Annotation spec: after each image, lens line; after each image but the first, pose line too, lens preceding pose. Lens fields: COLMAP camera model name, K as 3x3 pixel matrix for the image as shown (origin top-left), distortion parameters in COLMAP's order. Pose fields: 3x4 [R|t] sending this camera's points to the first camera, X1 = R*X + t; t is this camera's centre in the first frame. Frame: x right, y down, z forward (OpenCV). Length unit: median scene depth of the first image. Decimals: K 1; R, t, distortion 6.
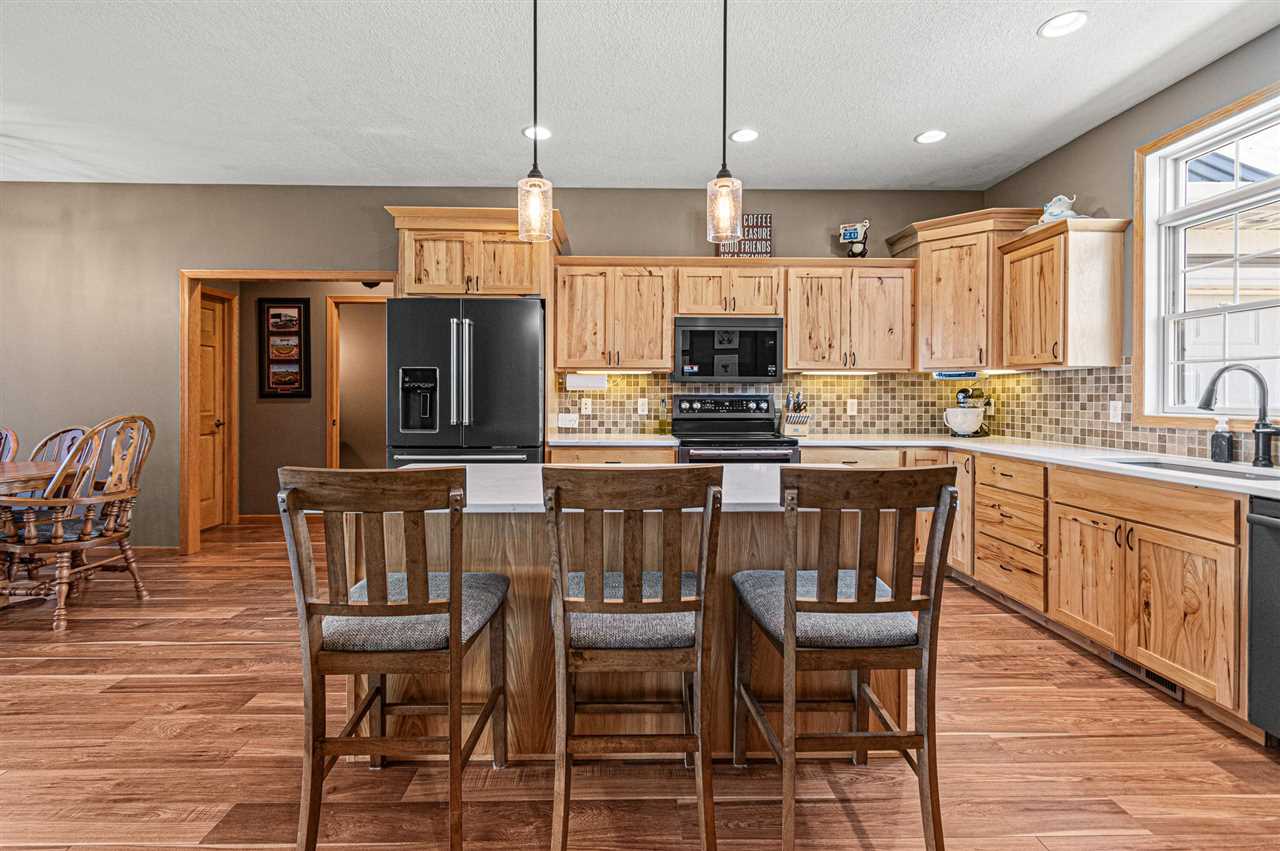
lens RADIAL K [[584.8, 0, 626.2], [0, 584.8, 397.7], [0, 0, 1]] dist [0.004053, -0.000009]
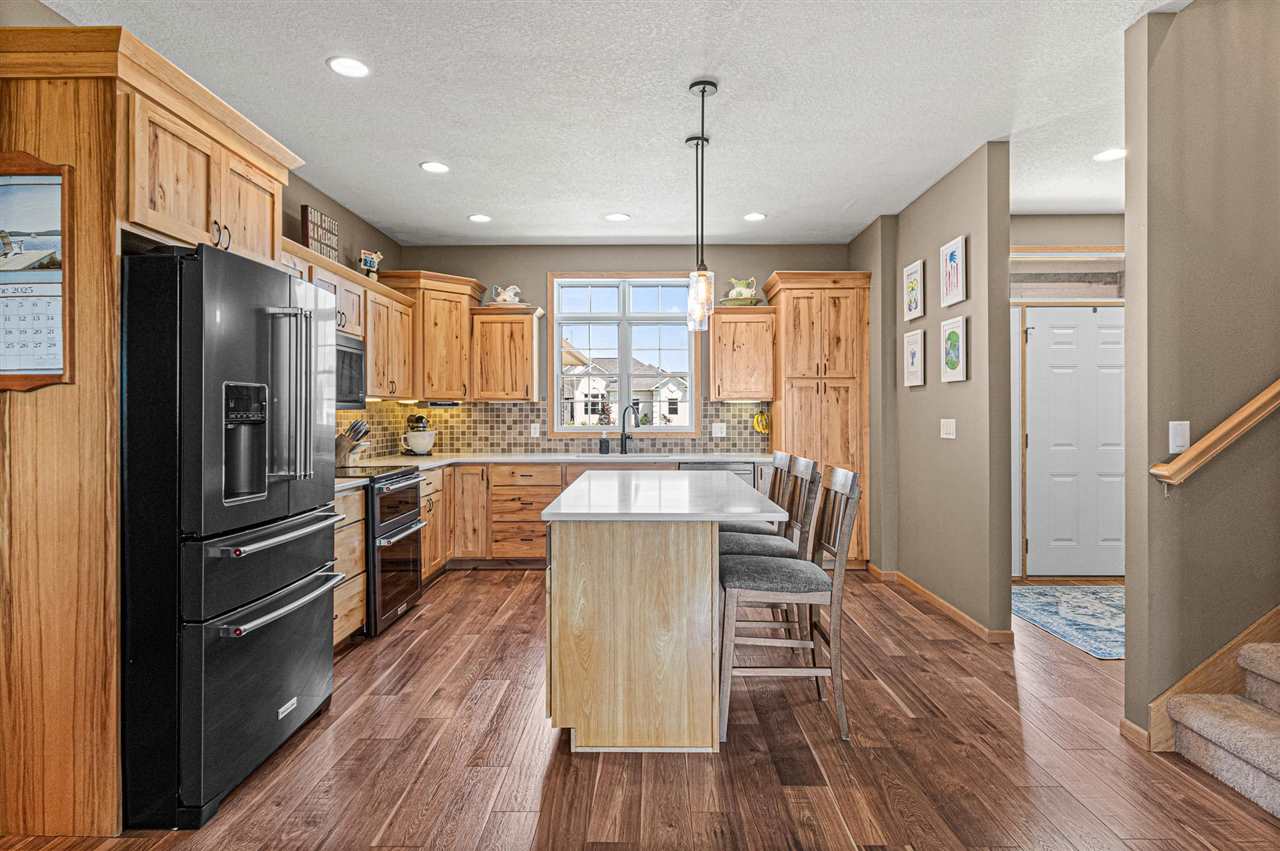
lens RADIAL K [[699.1, 0, 665.9], [0, 699.1, 413.5], [0, 0, 1]] dist [0.001341, -0.001750]
pose [[0.003789, -0.001713, 0.999991, -0.876665], [0.006169, 0.999980, 0.001689, -0.018732], [-0.999974, 0.006163, 0.003800, 0.521557]]
